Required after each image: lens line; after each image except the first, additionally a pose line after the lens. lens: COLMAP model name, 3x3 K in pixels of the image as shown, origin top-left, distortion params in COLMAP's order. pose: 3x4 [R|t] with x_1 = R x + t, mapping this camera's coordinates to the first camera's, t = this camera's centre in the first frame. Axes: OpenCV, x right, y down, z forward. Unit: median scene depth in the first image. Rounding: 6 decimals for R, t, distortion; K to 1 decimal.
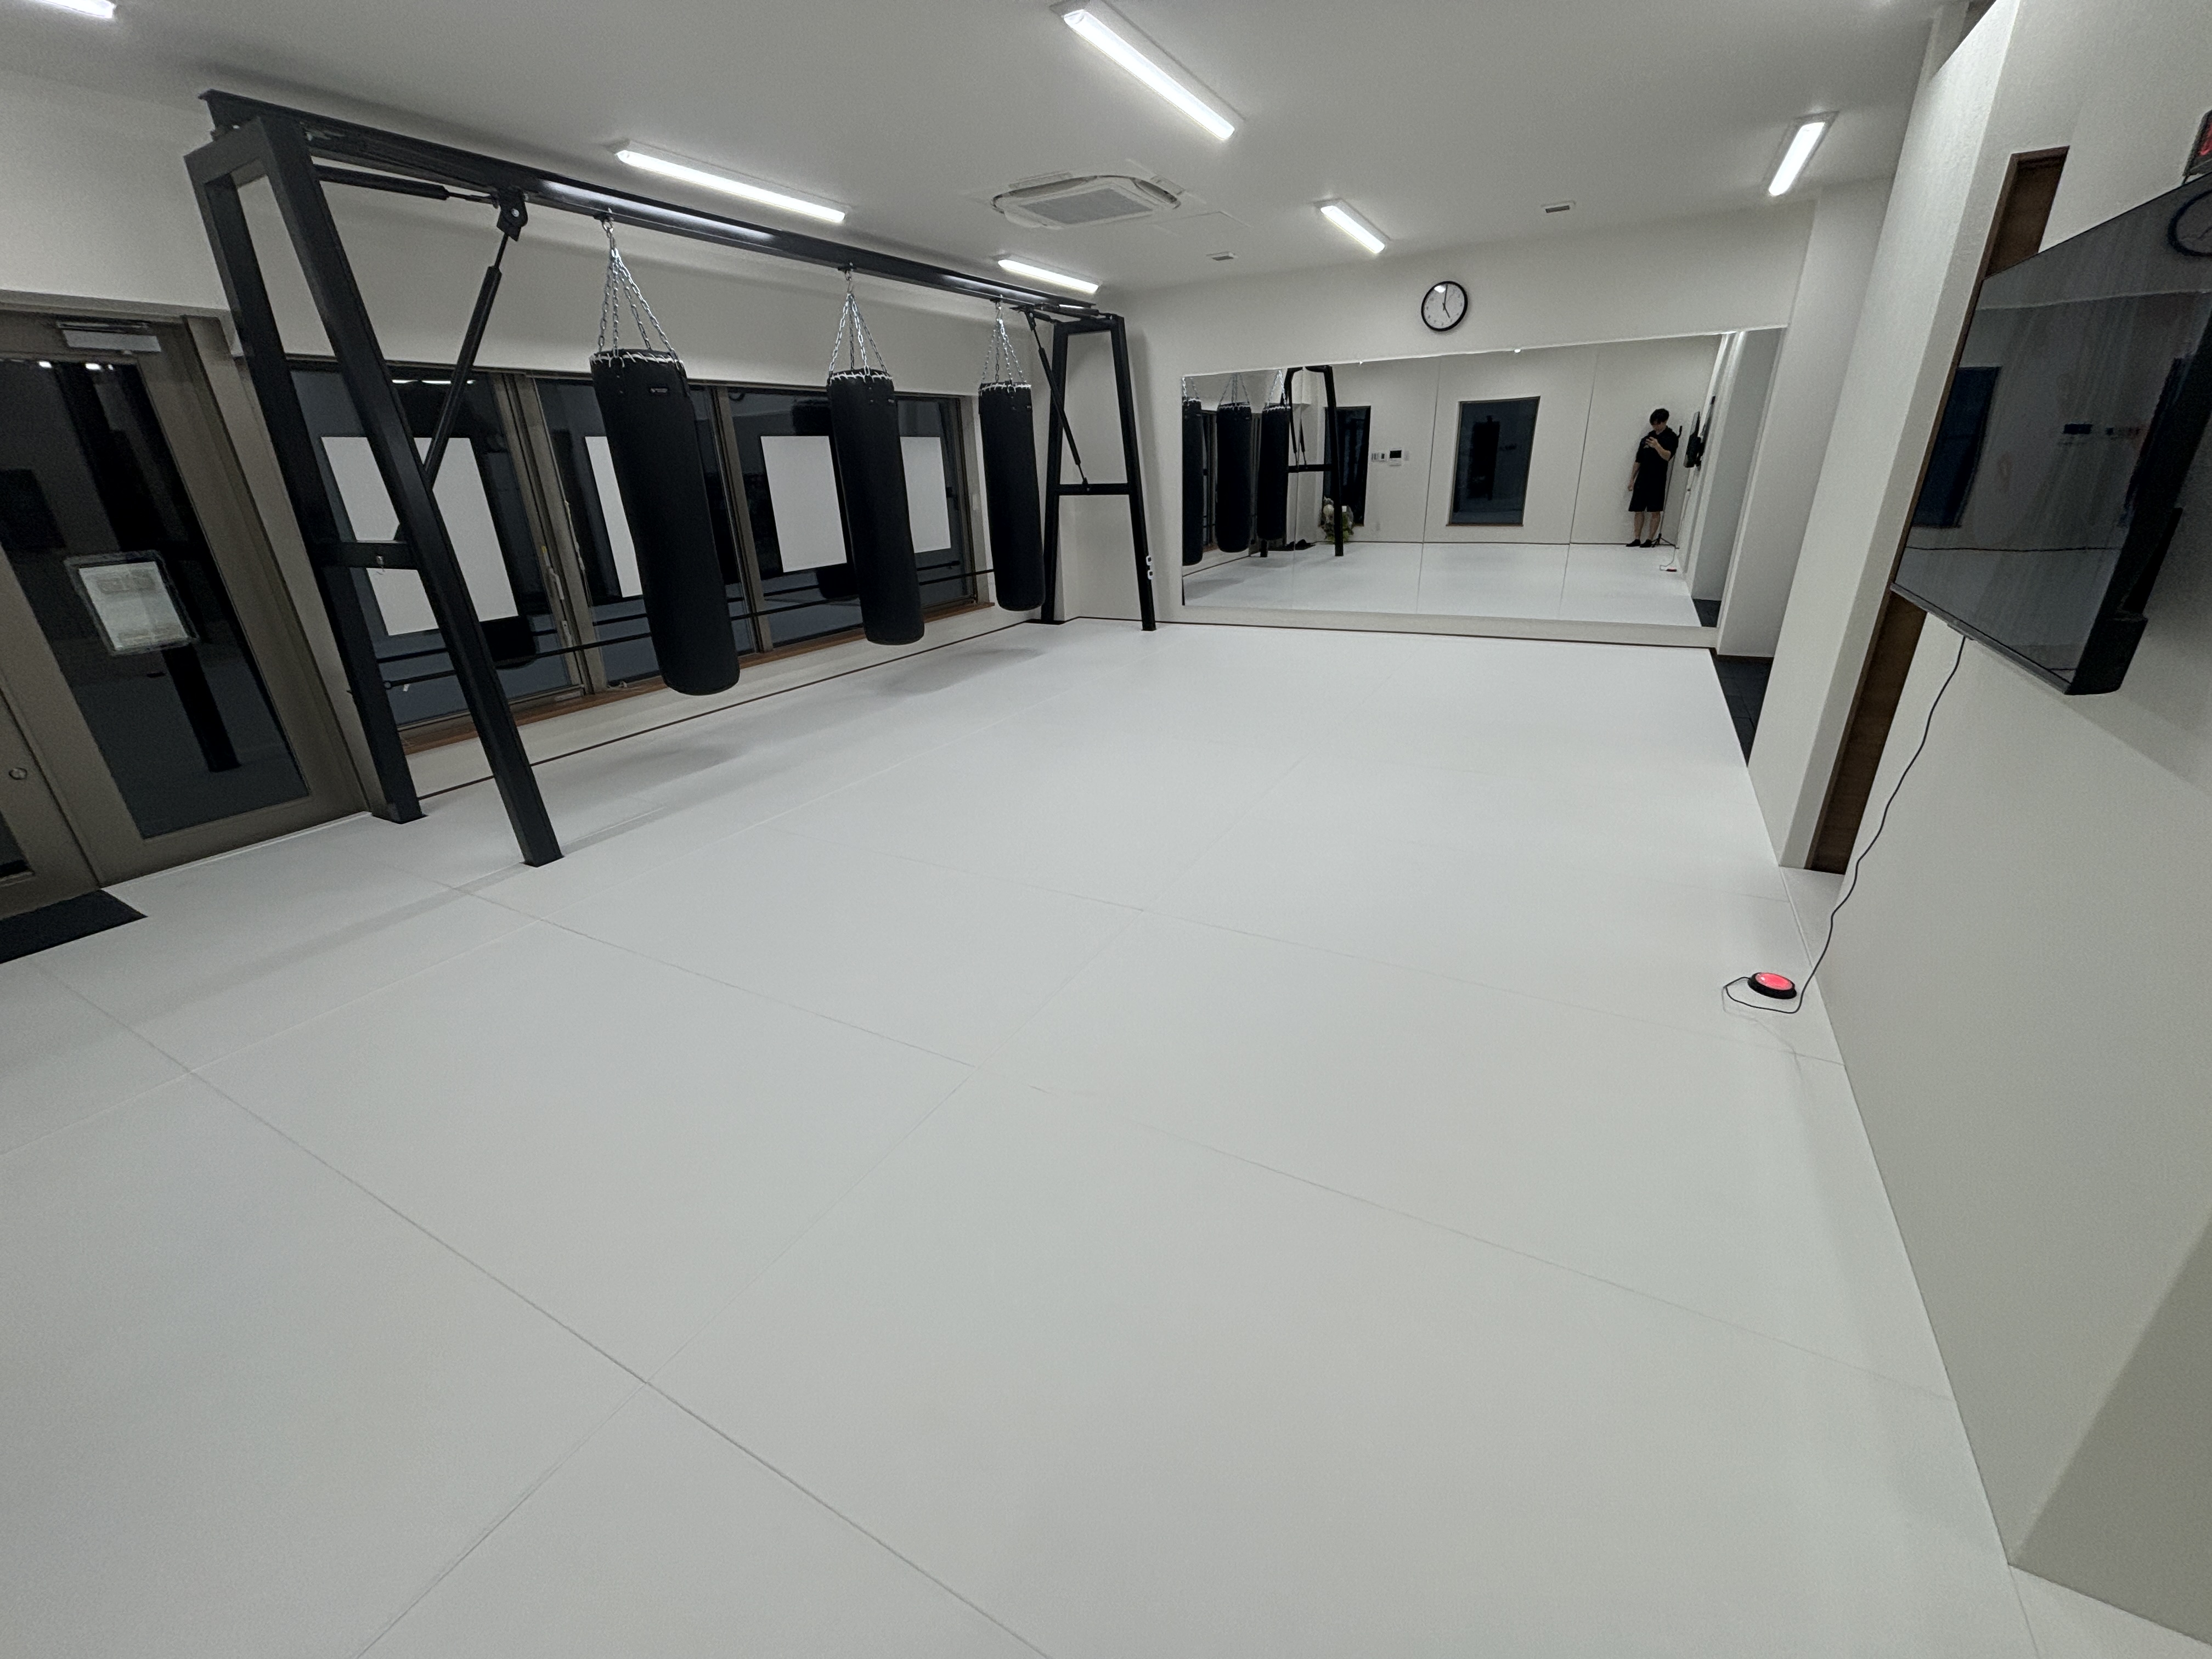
lens RADIAL K [[890.5, 0, 1106.0], [0, 890.5, 829.5], [0, 0, 1]] dist [0.001026, -0.000504]
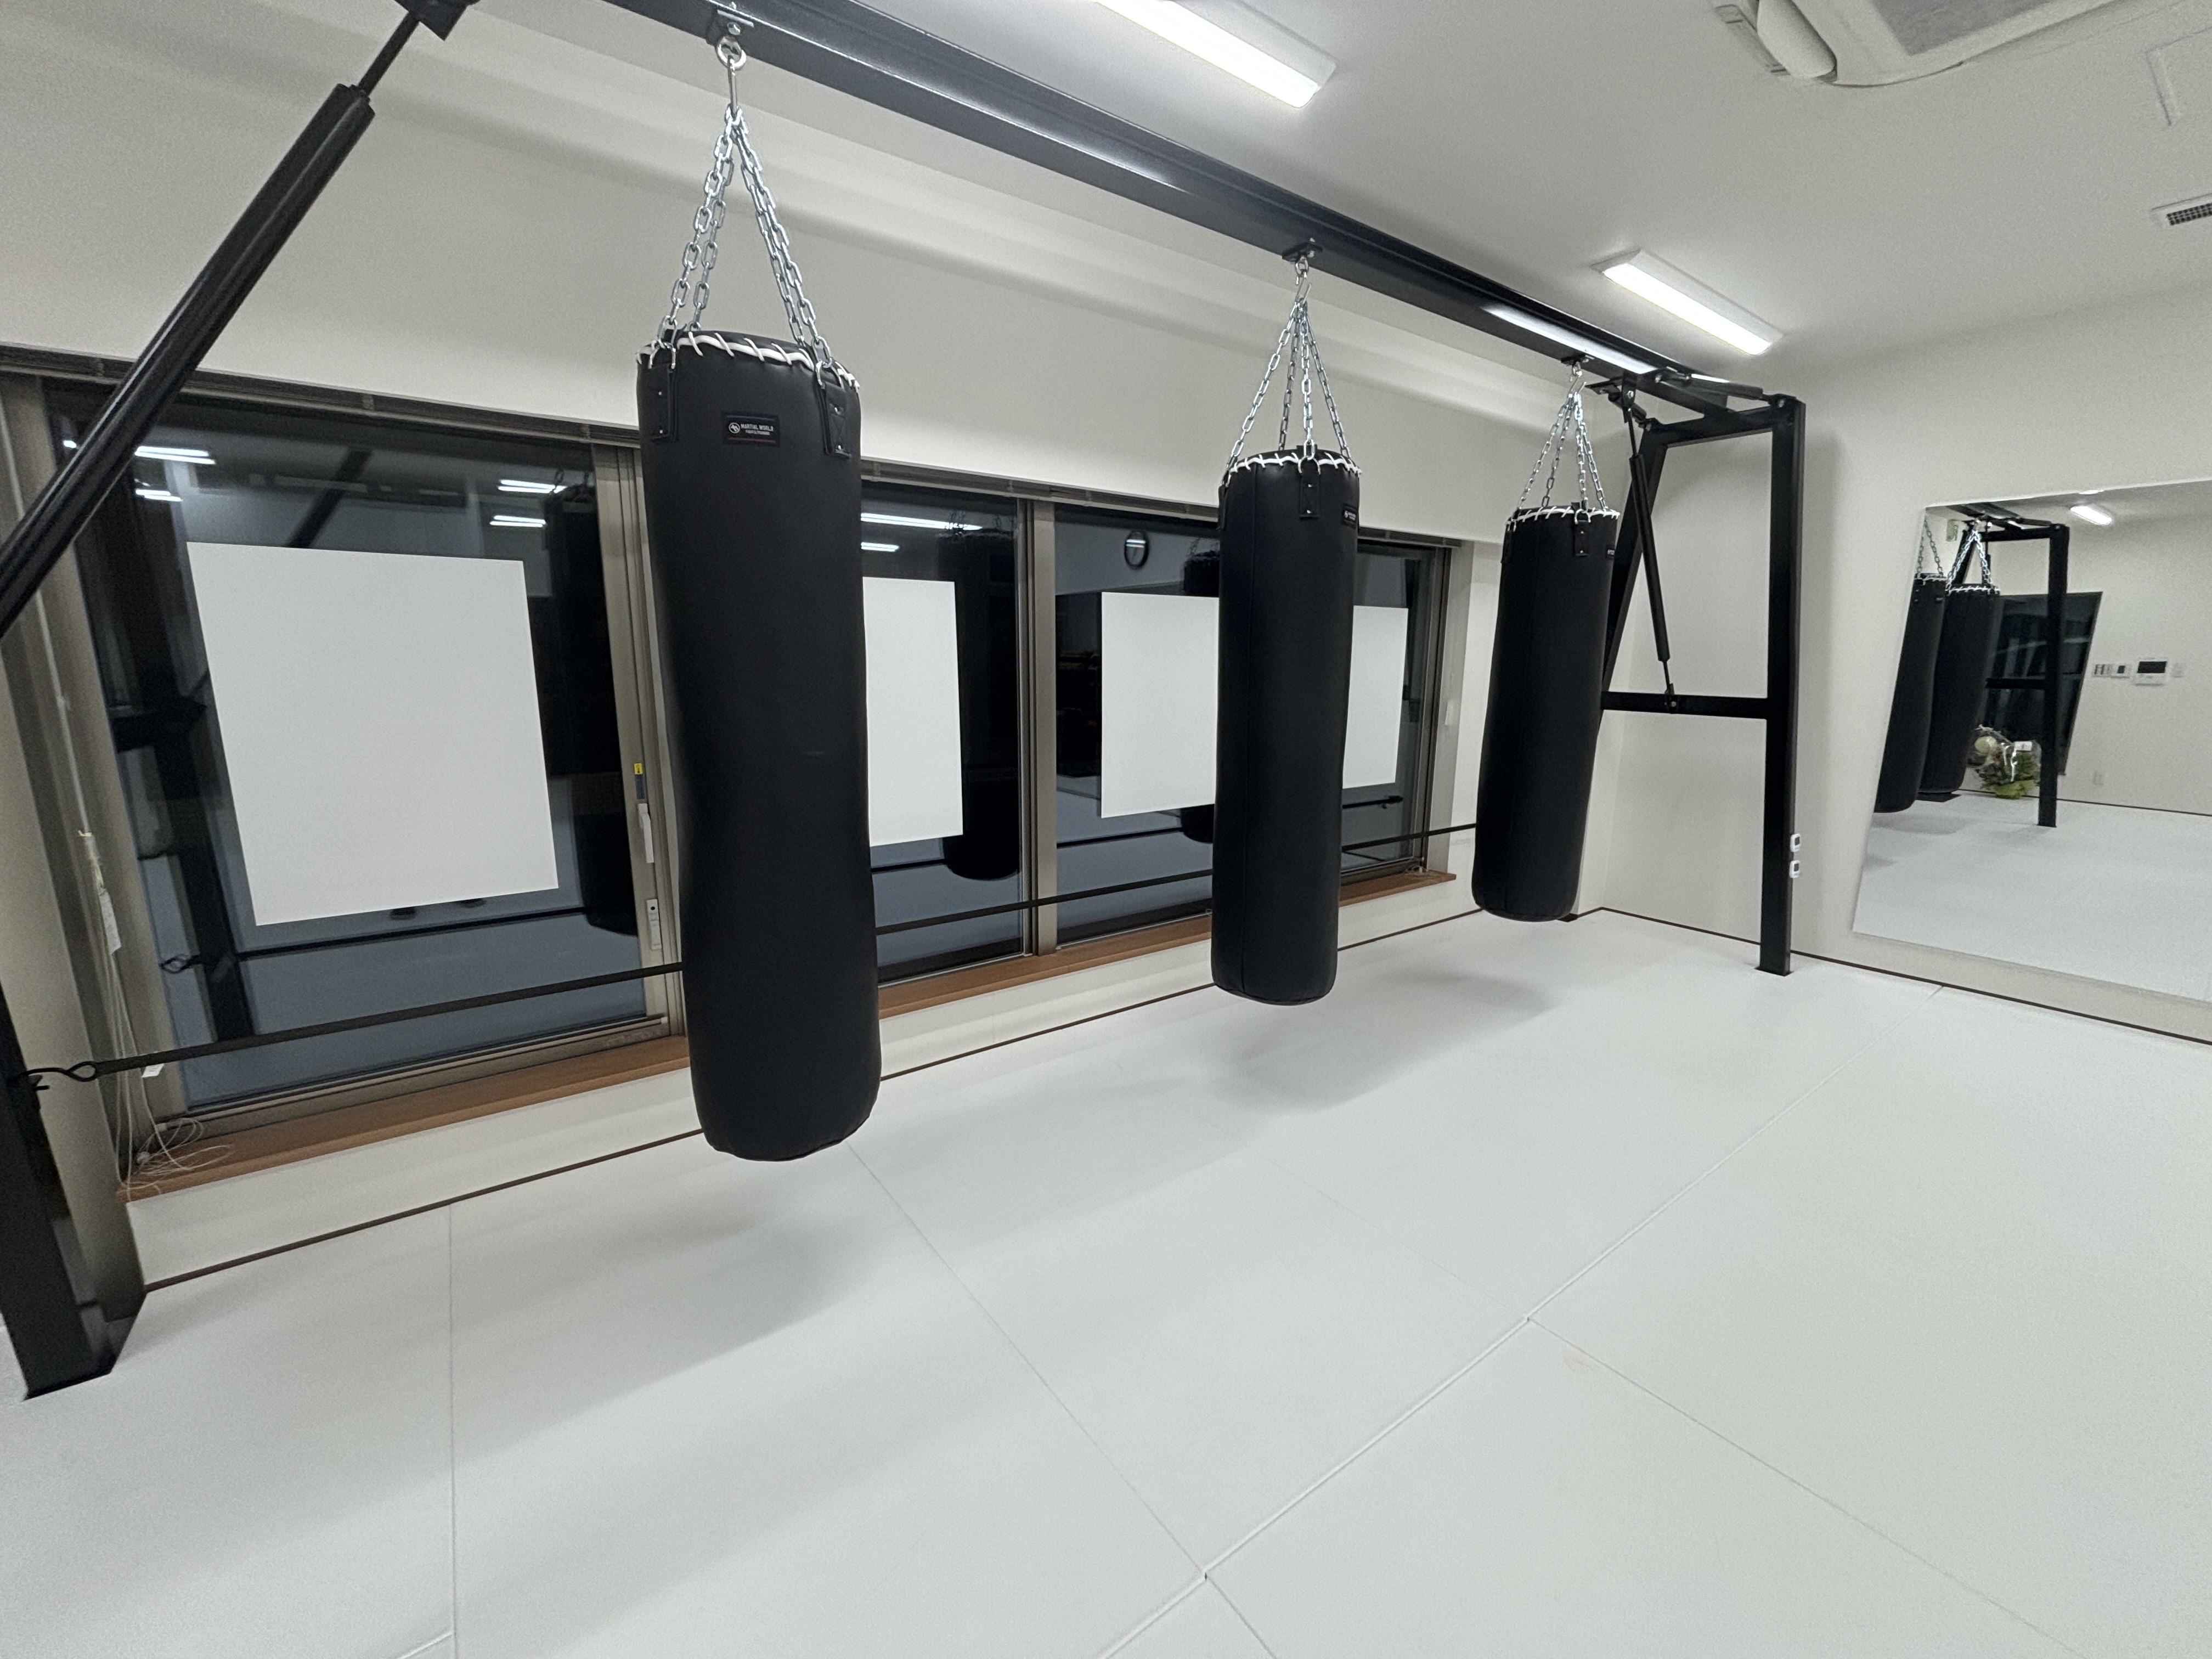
lens RADIAL K [[890.5, 0, 1106.0], [0, 890.5, 829.5], [0, 0, 1]] dist [0.001026, -0.000504]
pose [[0.903275, 0.121910, -0.411379, -0.112099], [-0.198243, 0.968890, -0.148162, -0.177173], [0.380519, 0.215384, 0.899341, 0.441928]]
